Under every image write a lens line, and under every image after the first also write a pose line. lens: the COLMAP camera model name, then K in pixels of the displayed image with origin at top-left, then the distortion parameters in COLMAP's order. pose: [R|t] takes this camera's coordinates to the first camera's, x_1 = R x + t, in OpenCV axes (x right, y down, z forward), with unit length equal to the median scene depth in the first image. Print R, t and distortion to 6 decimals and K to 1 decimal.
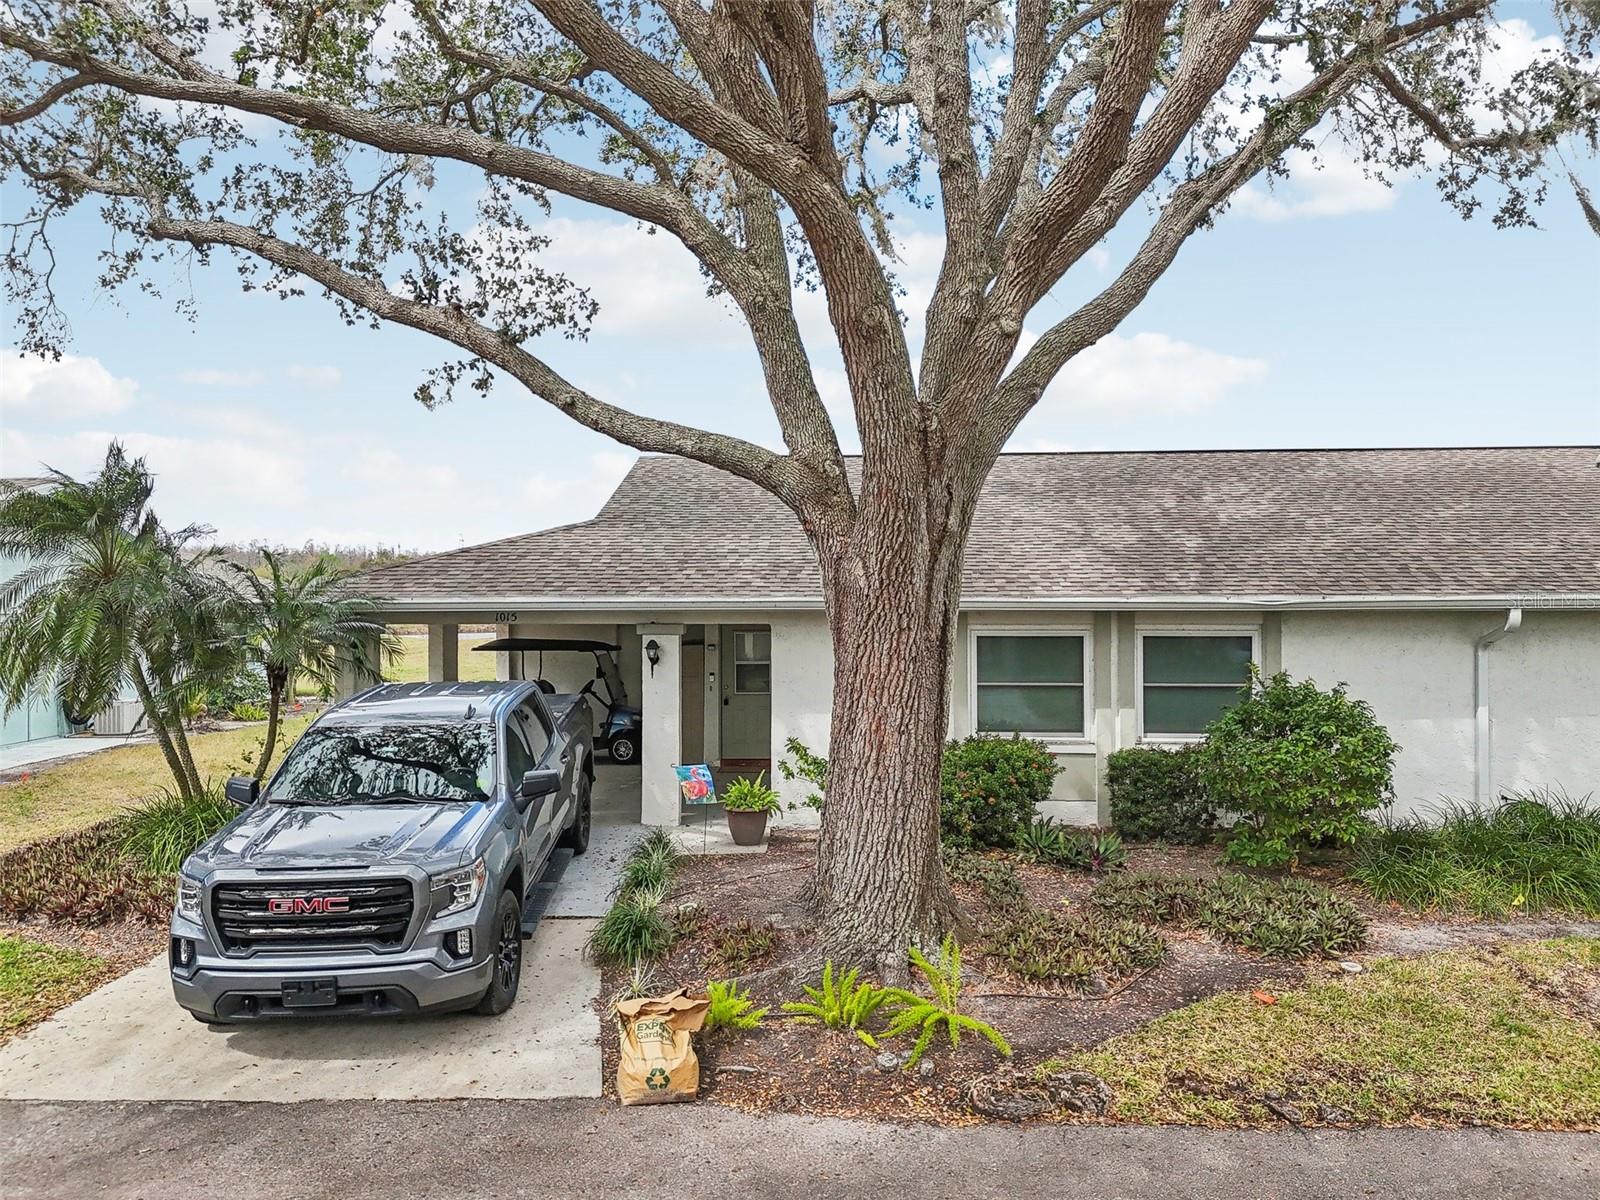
lens RADIAL K [[1121.0, 0, 800.7], [0, 1121.0, 594.3], [0, 0, 1]] dist [0.001542, -0.001419]
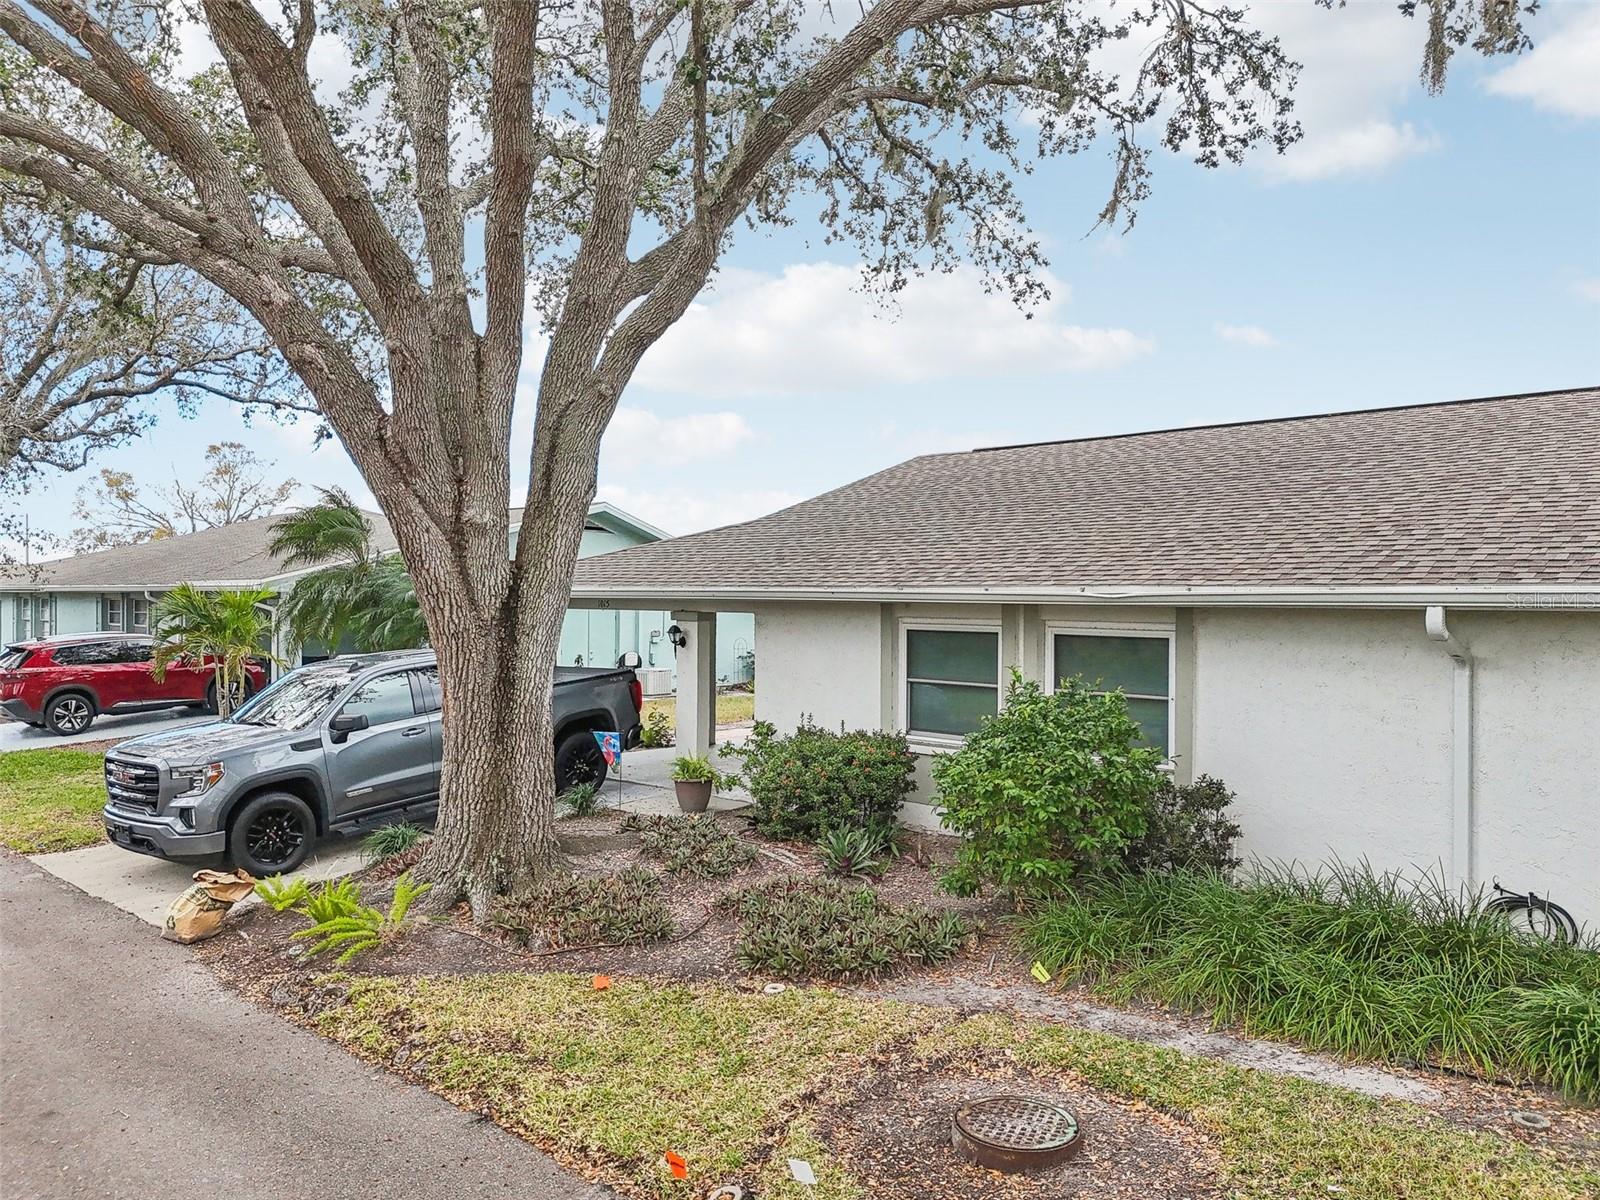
lens RADIAL K [[1121.0, 0, 800.9], [0, 1121.0, 601.1], [0, 0, 1]] dist [0.001542, -0.001419]
pose [[0.795265, 0.012813, -0.606127, 0.696589], [-0.010508, 0.999918, 0.007350, 0.007587], [0.606171, 0.000524, 0.795334, 0.189544]]
